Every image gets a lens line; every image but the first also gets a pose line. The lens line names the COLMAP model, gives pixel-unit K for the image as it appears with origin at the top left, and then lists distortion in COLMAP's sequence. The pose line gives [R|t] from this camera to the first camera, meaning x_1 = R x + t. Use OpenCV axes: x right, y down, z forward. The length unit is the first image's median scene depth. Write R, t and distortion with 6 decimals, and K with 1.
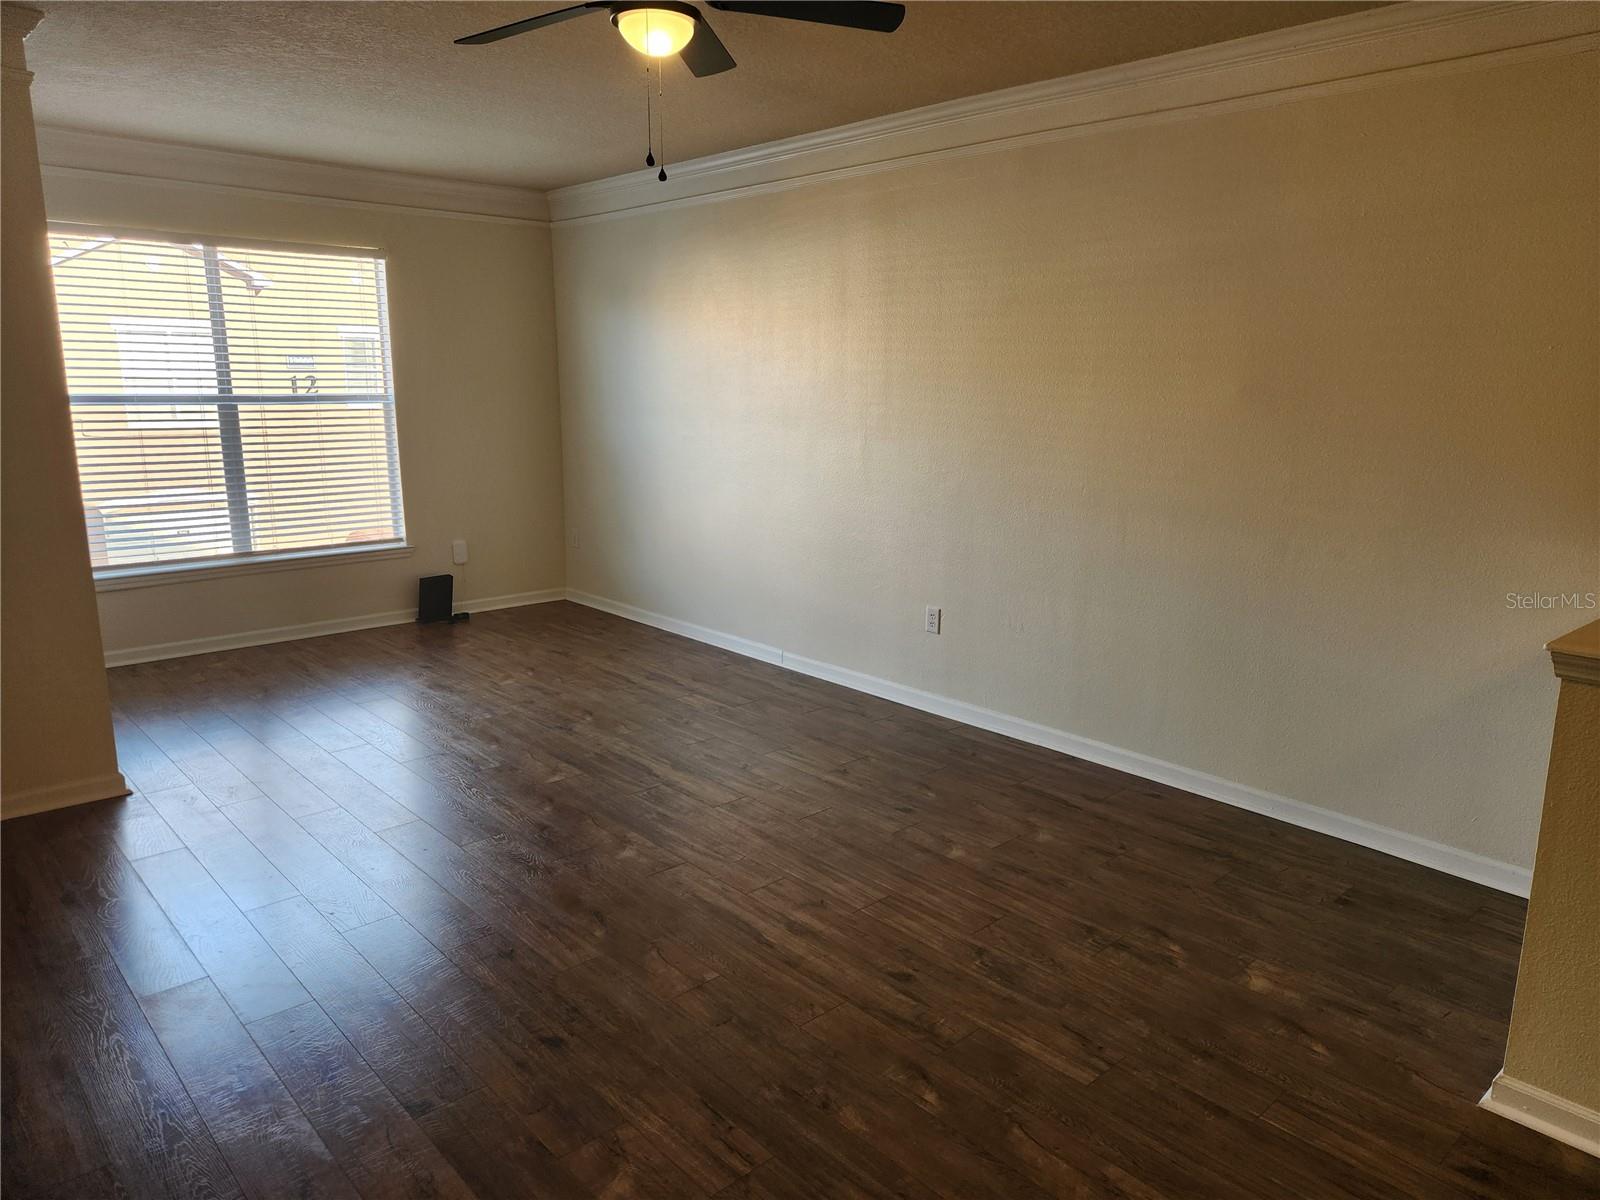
lens RADIAL K [[1065.4, 0, 807.2], [0, 1065.4, 587.4], [0, 0, 1]] dist [0.049132, -0.048643]
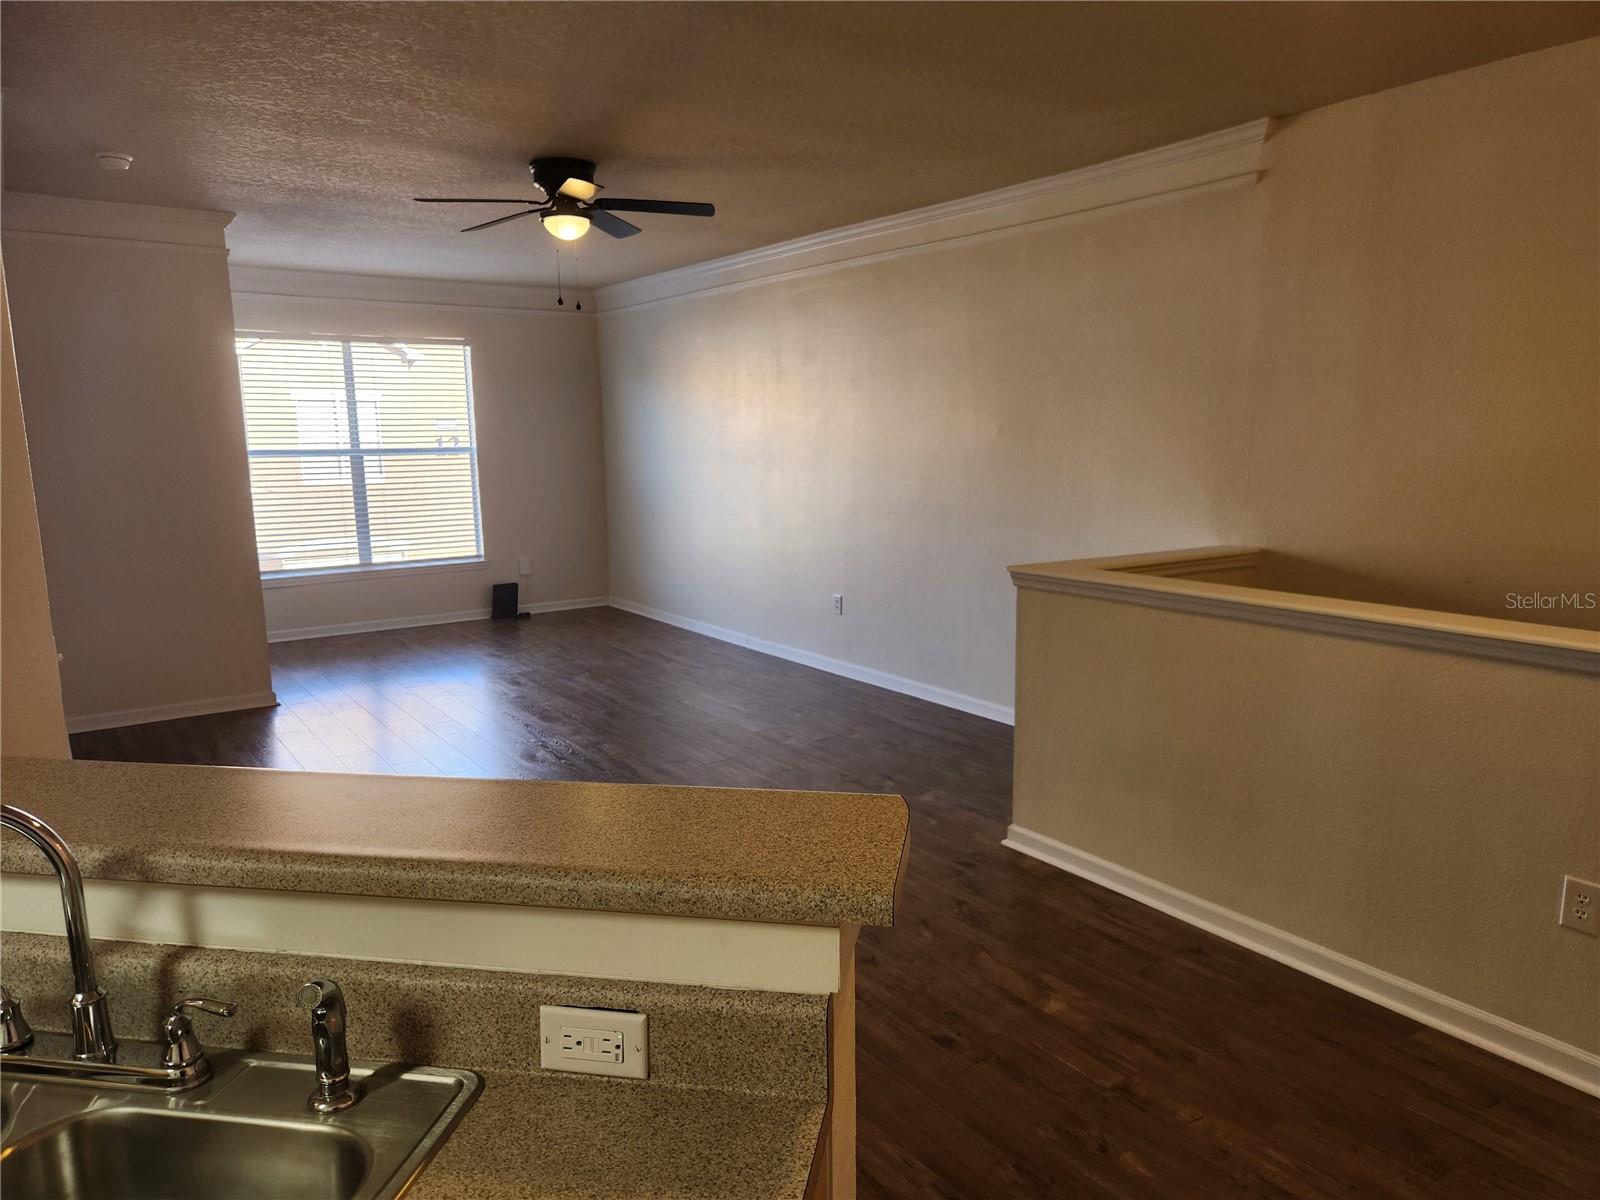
lens RADIAL K [[1065.4, 0, 801.9], [0, 1065.4, 613.8], [0, 0, 1]] dist [0.049132, -0.048643]
pose [[0.991656, 0.002406, -0.128888, 0.209959], [-0.005458, 0.999713, -0.023332, 0.062681], [0.128795, 0.023841, 0.991385, -0.290400]]
